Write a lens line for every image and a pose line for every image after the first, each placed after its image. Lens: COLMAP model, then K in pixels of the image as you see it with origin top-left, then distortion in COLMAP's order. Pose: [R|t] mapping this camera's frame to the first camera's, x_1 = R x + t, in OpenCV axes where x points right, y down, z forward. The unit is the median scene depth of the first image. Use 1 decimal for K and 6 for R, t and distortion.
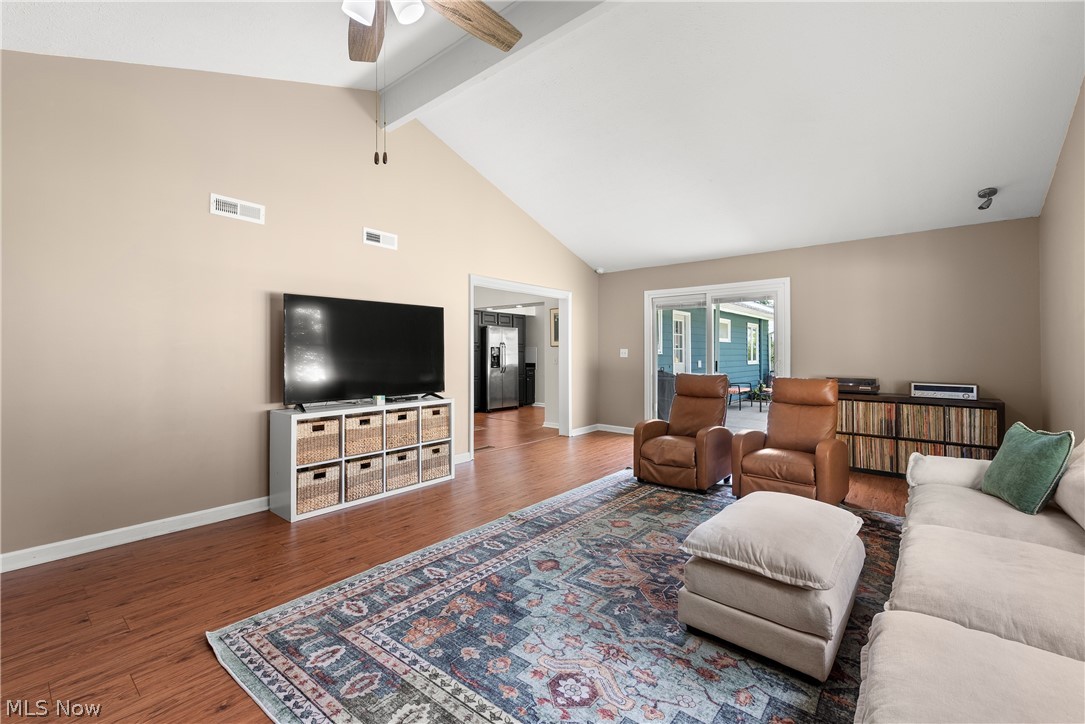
lens RADIAL K [[457.3, 0, 544.5], [0, 457.3, 351.1], [0, 0, 1]] dist [0.006889, -0.000143]
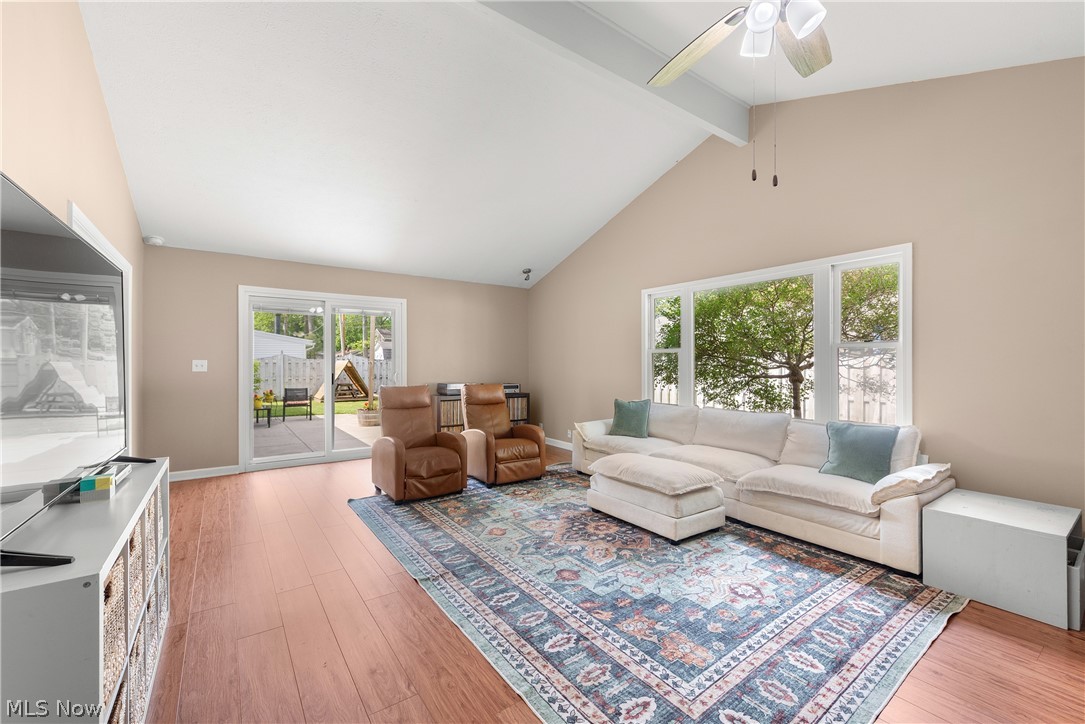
lens RADIAL K [[444.9, 0, 539.8], [0, 444.9, 365.9], [0, 0, 1]] dist [0.005574, -0.000195]
pose [[0.263543, -0.006521, 0.964626, -0.892822], [-0.000775, 0.999975, 0.006971, -0.002630], [-0.964647, -0.002585, 0.263532, 0.747858]]
